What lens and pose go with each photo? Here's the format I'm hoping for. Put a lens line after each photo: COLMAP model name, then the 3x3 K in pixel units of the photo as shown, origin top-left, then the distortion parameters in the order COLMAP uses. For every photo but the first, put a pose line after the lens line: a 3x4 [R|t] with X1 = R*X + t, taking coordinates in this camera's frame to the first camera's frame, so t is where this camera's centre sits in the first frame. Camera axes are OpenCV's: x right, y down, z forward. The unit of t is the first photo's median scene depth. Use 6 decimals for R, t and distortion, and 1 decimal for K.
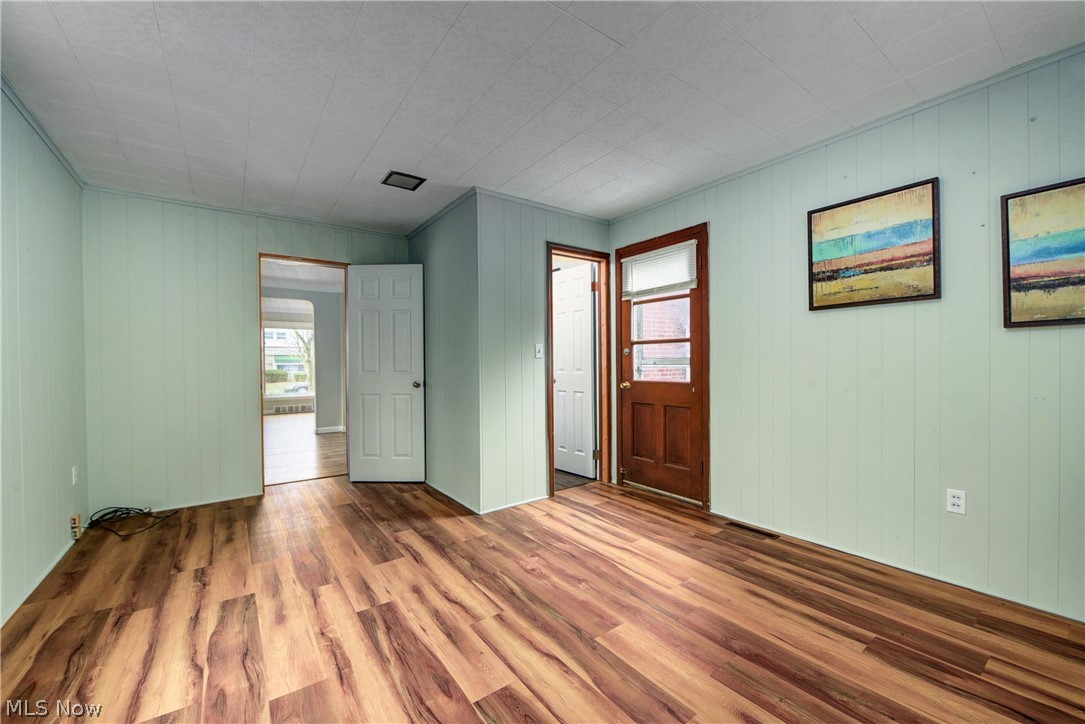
lens RADIAL K [[432.8, 0, 539.9], [0, 432.8, 362.3], [0, 0, 1]] dist [-0.008504, -0.001484]
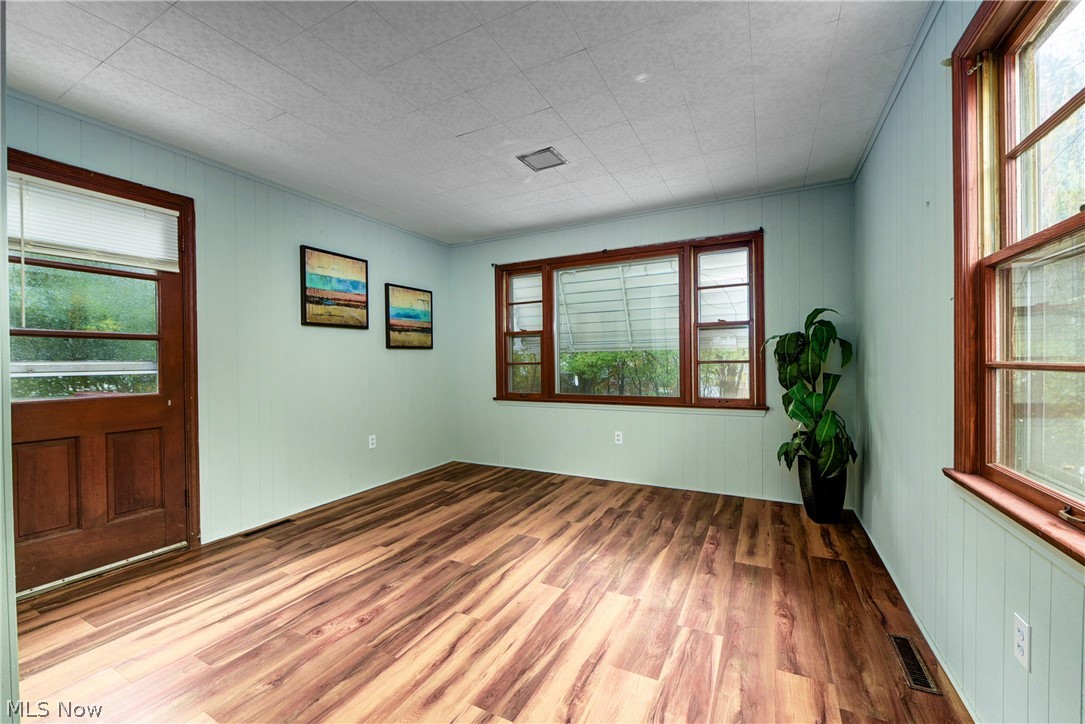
lens RADIAL K [[432.8, 0, 545.2], [0, 432.8, 363.4], [0, 0, 1]] dist [-0.008504, -0.001484]
pose [[-0.454573, 0.009967, 0.890654, -0.856270], [0.016092, 0.999866, -0.002977, 0.007421], [-0.890564, 0.012979, -0.454672, 1.009601]]
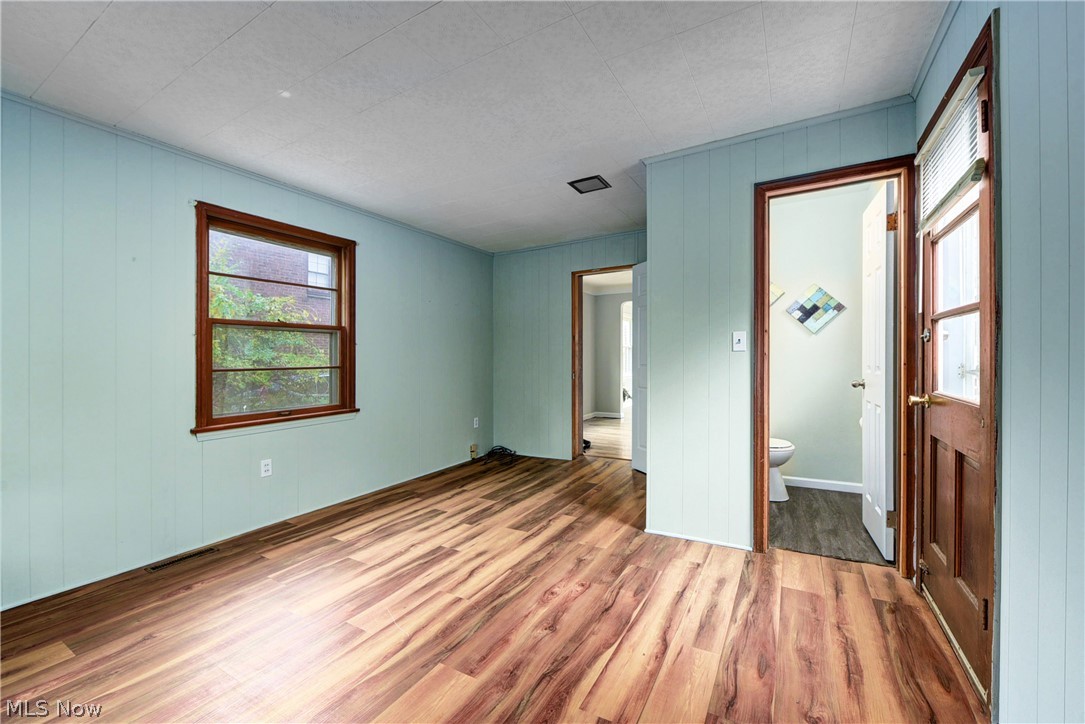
lens RADIAL K [[432.8, 0, 540.7], [0, 432.8, 359.7], [0, 0, 1]] dist [-0.008504, -0.001484]
pose [[0.410176, 0.003878, -0.911998, 0.753422], [0.010162, 0.999909, 0.008822, -0.010275], [0.911950, -0.012886, 0.410100, 0.591673]]
